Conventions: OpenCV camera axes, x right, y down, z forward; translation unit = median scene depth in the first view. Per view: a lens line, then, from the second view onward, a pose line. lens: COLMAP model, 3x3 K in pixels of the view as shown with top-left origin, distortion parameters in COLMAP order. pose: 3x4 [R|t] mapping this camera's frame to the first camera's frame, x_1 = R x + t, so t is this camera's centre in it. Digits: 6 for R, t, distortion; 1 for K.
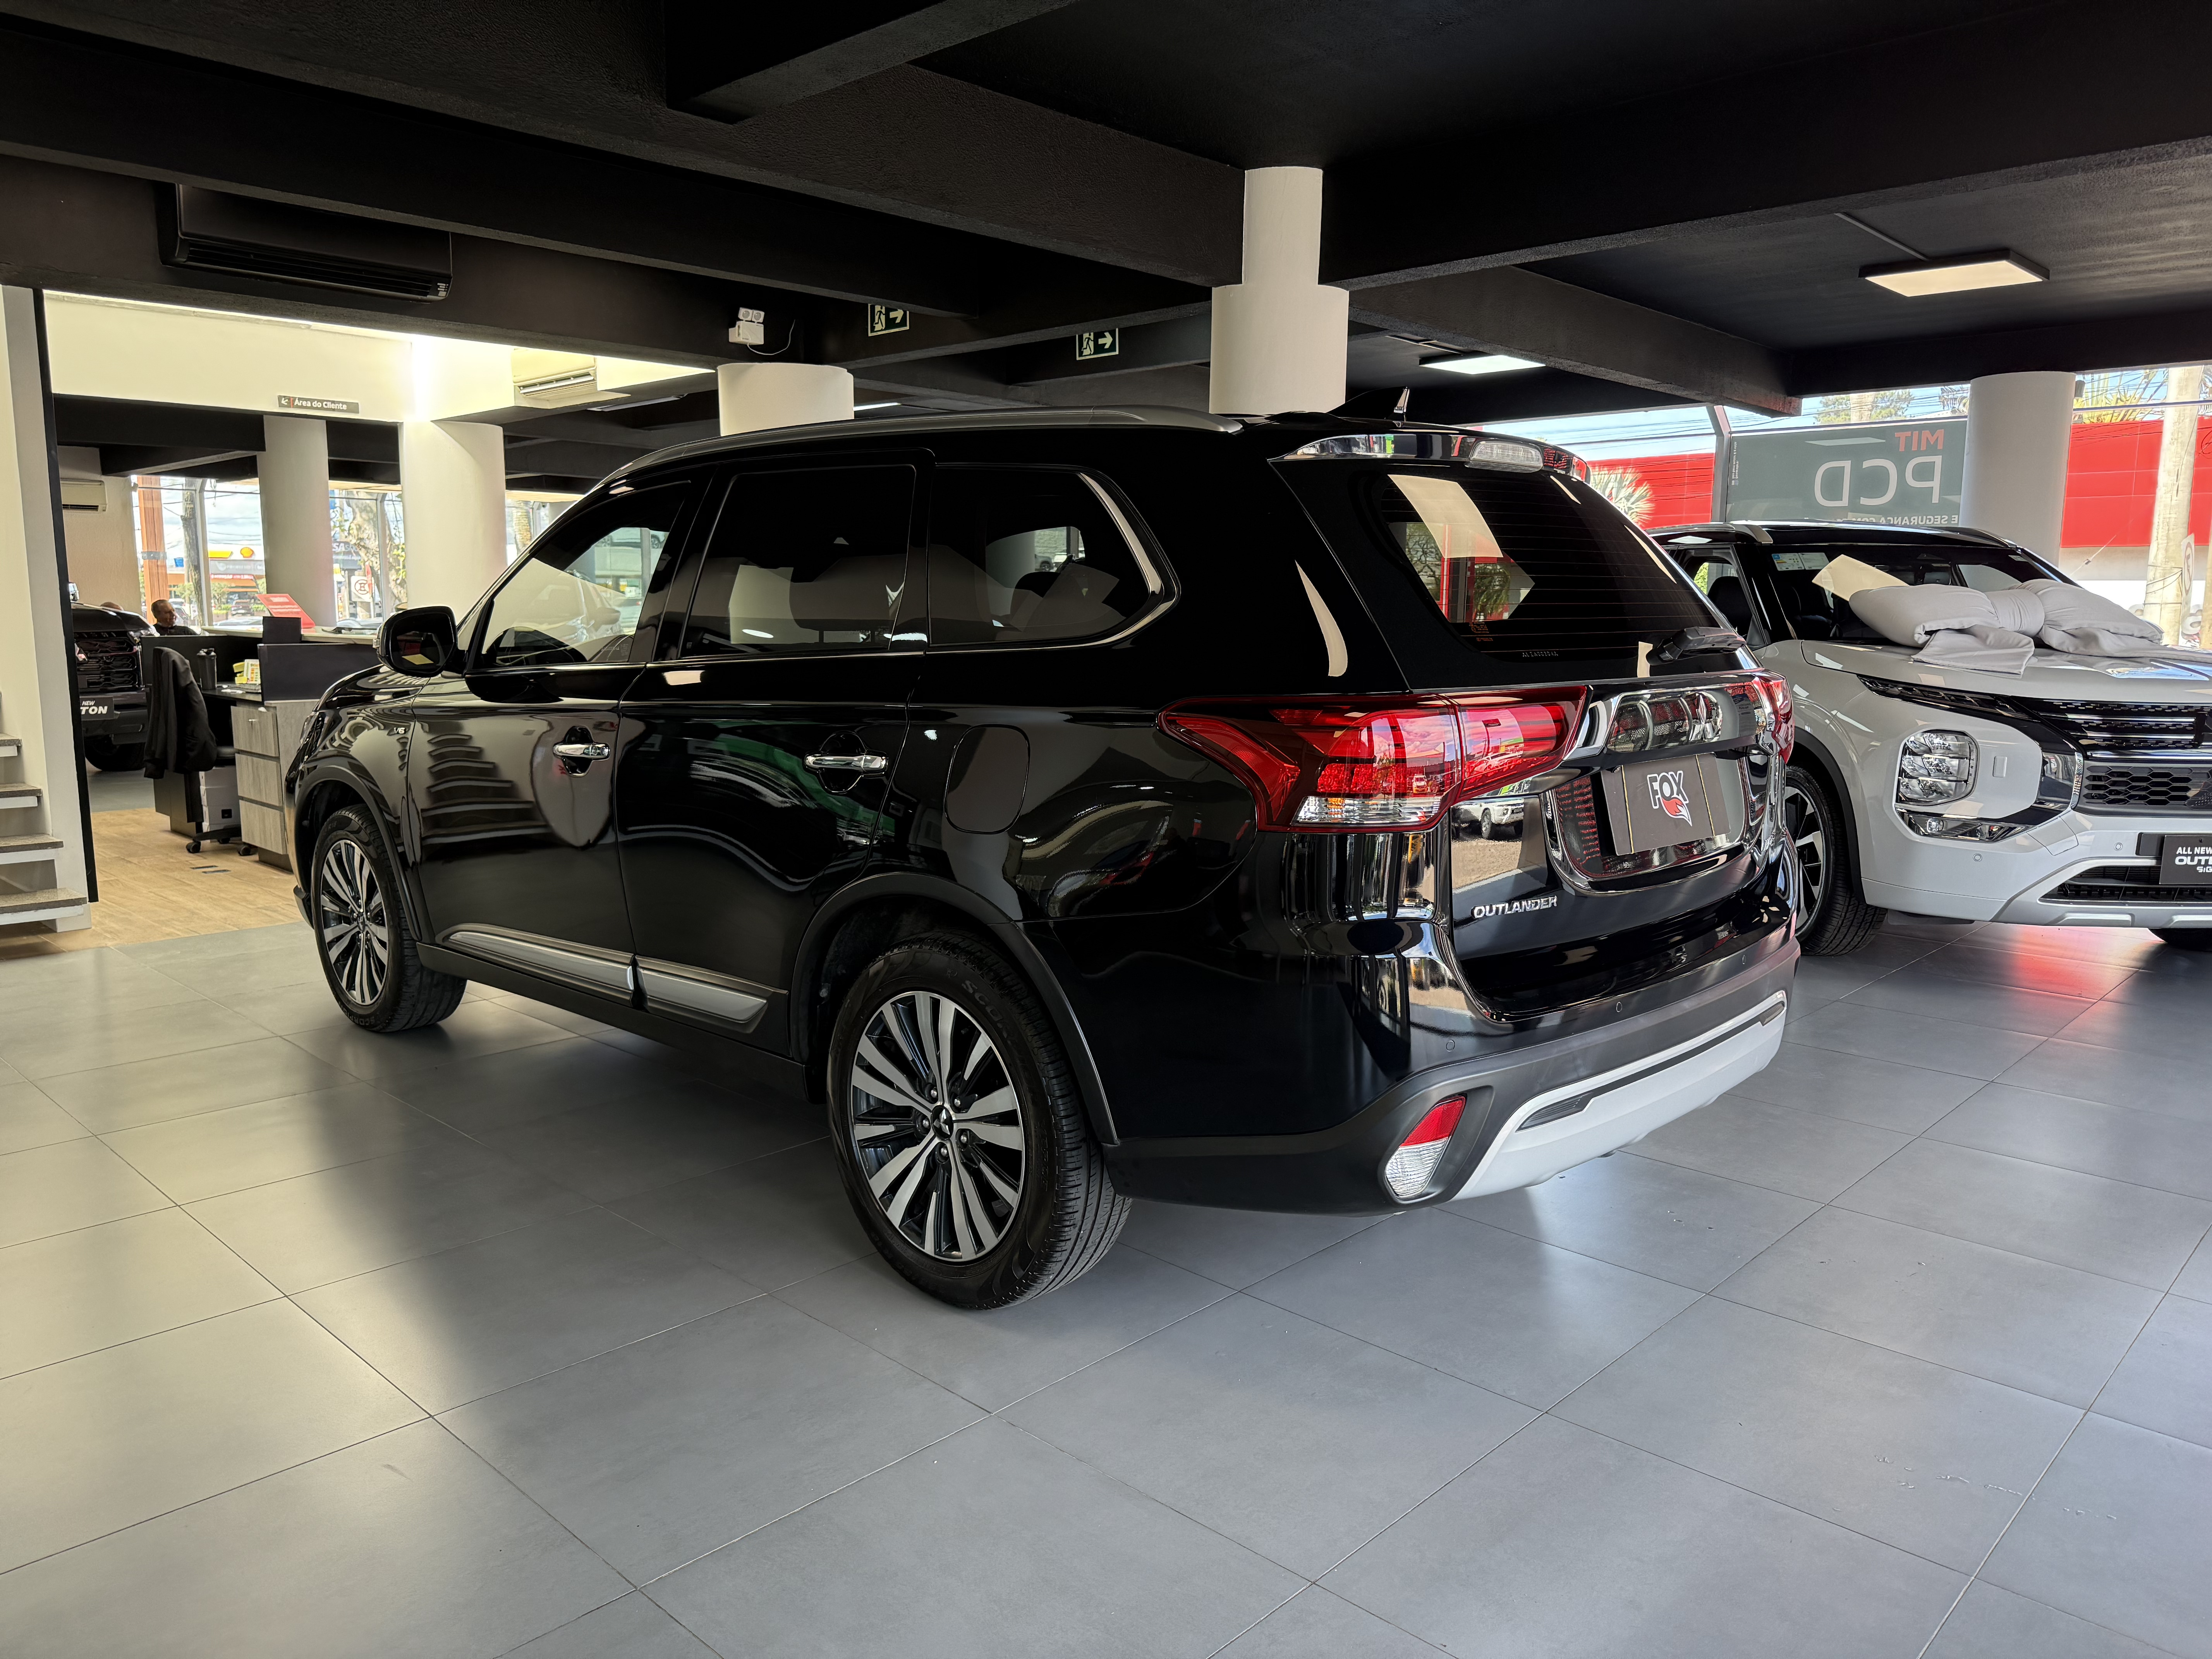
lens RADIAL K [[1567.3, 0, 1105.6], [0, 1567.3, 839.1], [0, 0, 1]] dist [0.000957, -0.007471]
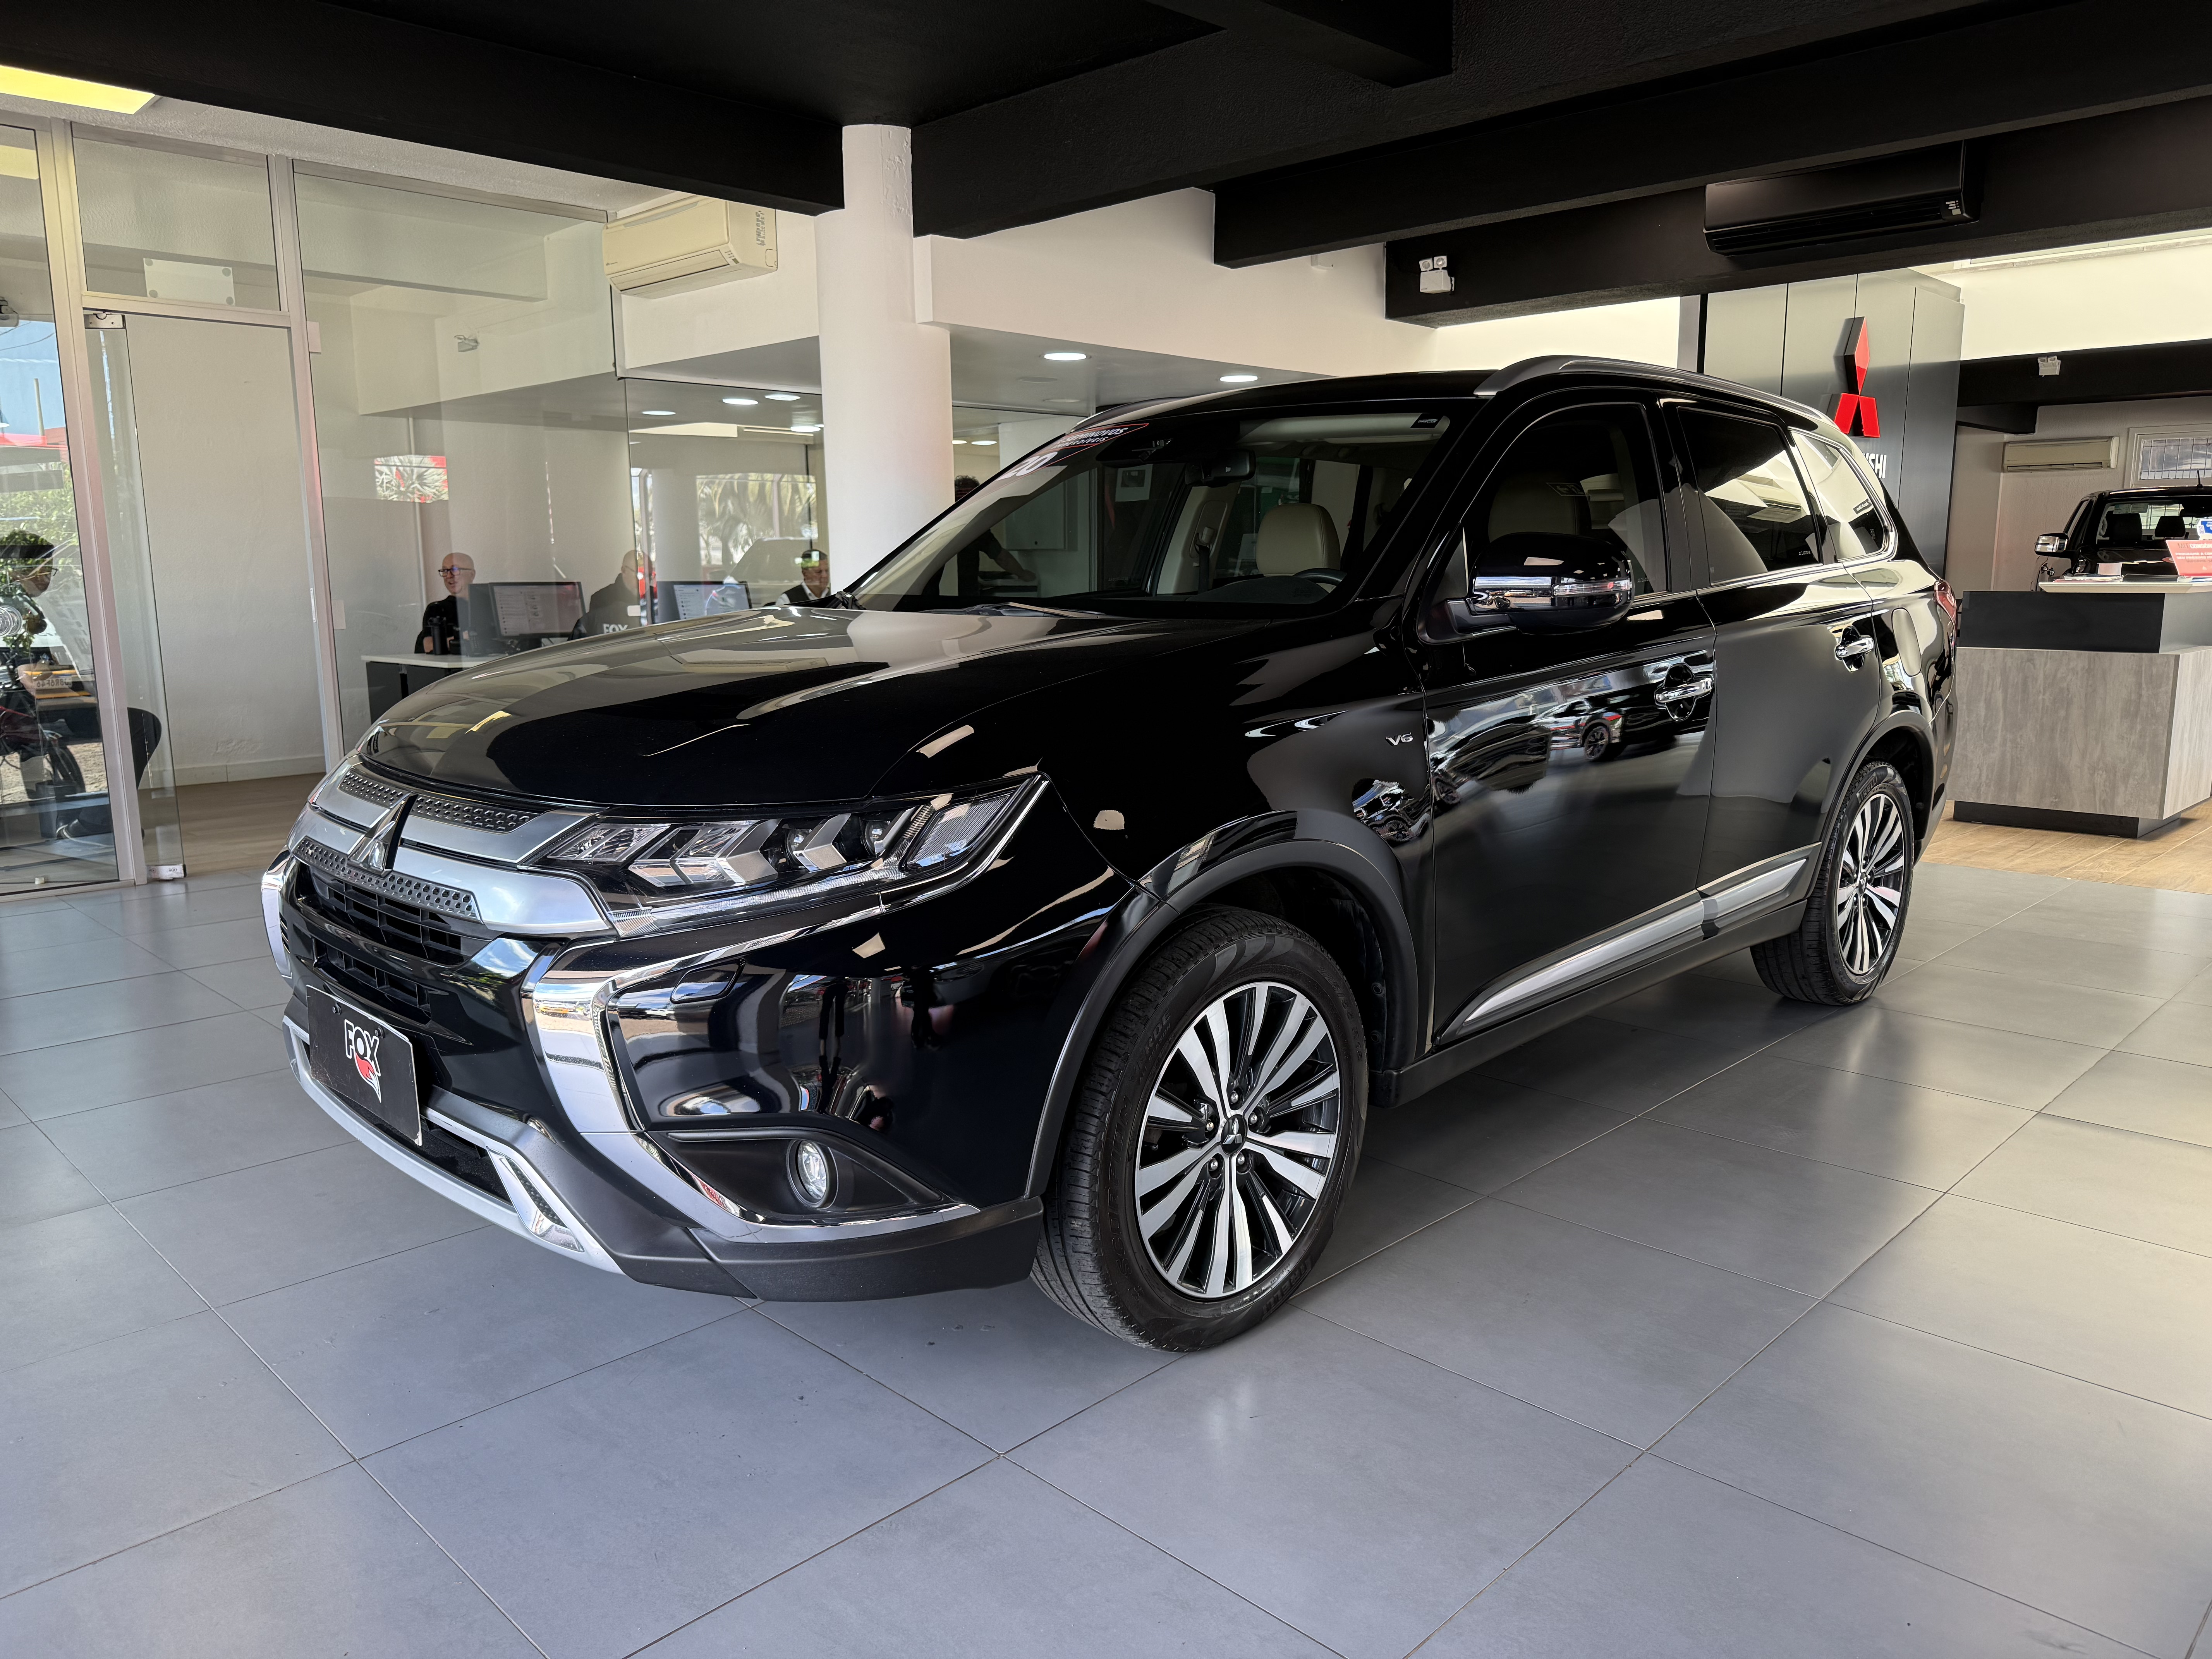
lens RADIAL K [[1569.7, 0, 1100.3], [0, 1569.7, 837.2], [0, 0, 1]] dist [-0.003891, -0.004838]
pose [[-0.018574, 0.162242, -0.986576, 0.526776], [-0.141414, 0.976400, 0.163231, -0.059893], [0.989776, 0.142548, 0.004808, 0.506367]]
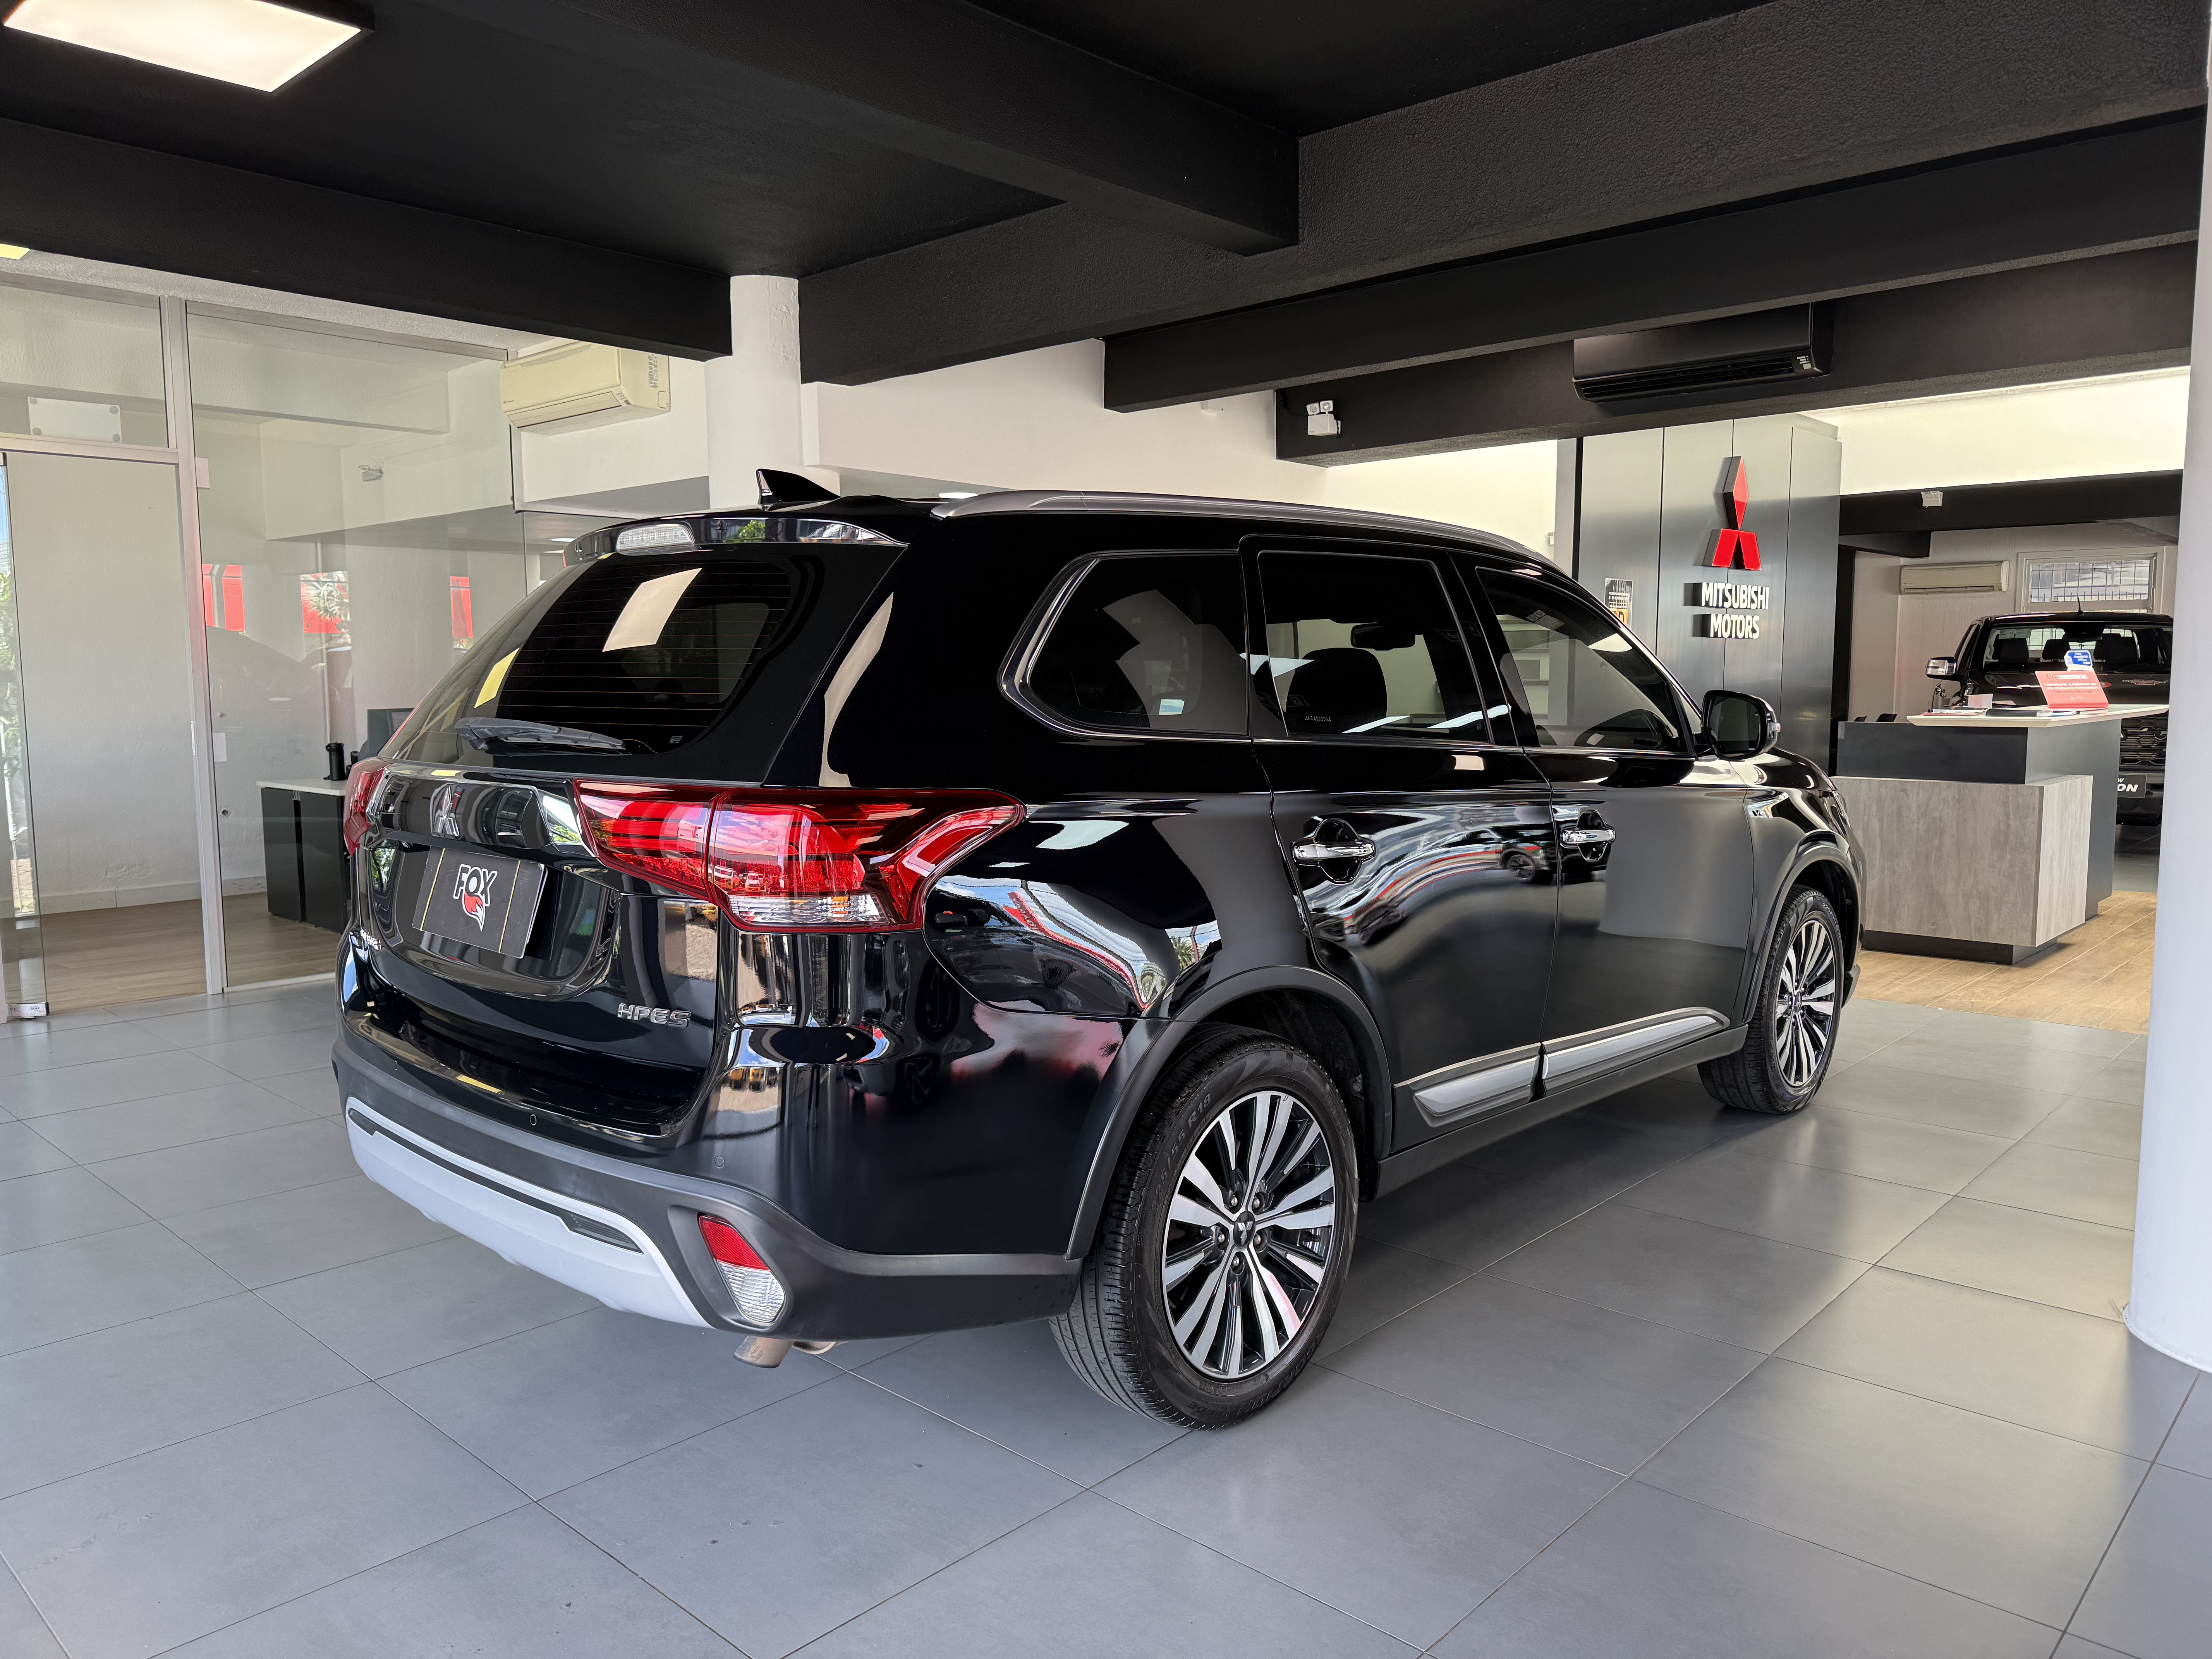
lens RADIAL K [[1565.6, 0, 1098.1], [0, 1565.6, 831.7], [0, 0, 1]] dist [0.003542, -0.012229]
pose [[0.013497, 0.093160, -0.995560, 0.525281], [-0.143614, 0.985508, 0.090273, -0.081965], [0.989542, 0.141758, 0.026680, 0.539652]]
